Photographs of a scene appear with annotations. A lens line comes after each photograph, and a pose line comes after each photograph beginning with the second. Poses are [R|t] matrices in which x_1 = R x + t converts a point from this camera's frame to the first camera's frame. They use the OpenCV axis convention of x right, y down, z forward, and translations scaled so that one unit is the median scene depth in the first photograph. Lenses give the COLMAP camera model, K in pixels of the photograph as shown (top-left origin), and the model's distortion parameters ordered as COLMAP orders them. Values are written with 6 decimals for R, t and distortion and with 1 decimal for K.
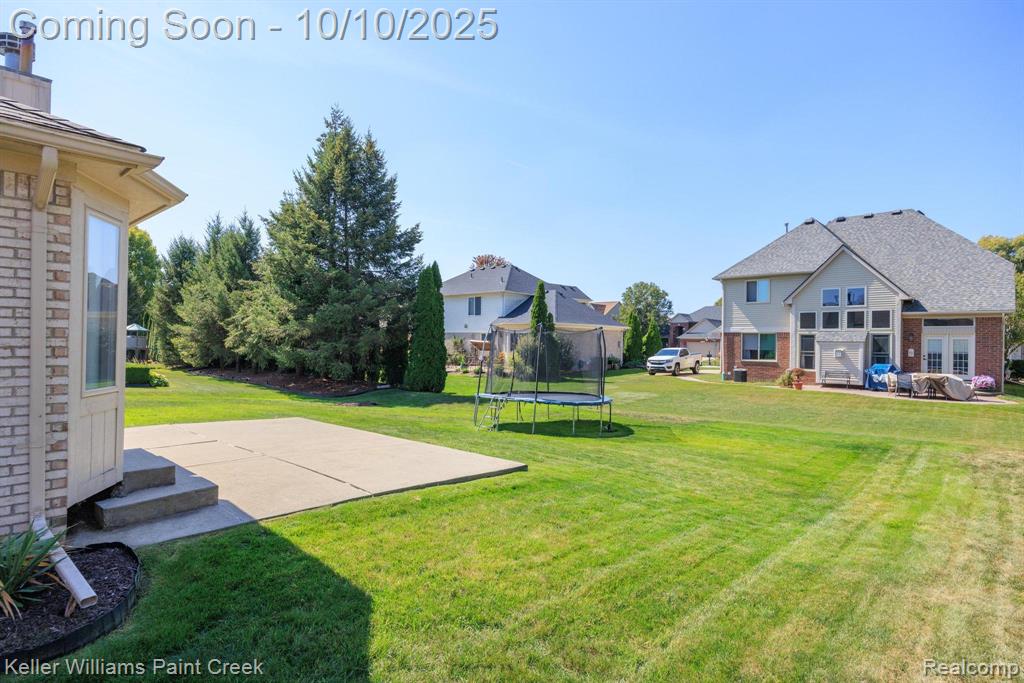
lens RADIAL K [[559.2, 0, 512.0], [0, 559.2, 341.5], [0, 0, 1]] dist [-0.000259, 0.000857]
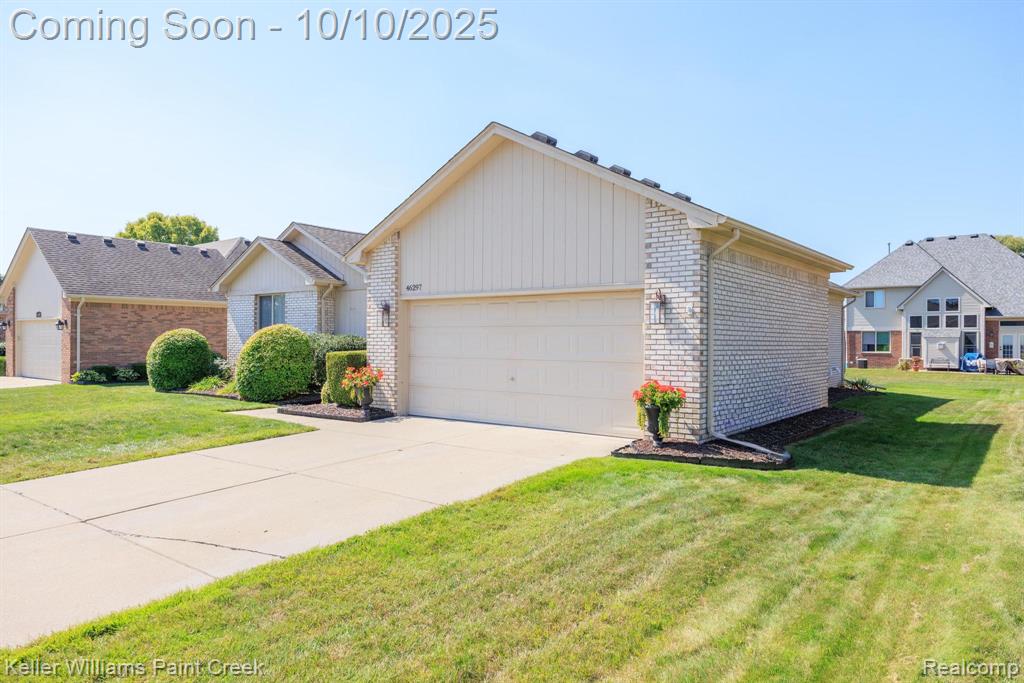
lens RADIAL K [[702.1, 0, 512.0], [0, 702.1, 341.5], [0, 0, 1]] dist [0.002226, -0.003949]
pose [[0.998064, -0.009015, 0.061533, -0.576644], [0.008761, 0.999952, 0.004395, -0.006582], [-0.061570, -0.003847, 0.998095, -0.663563]]
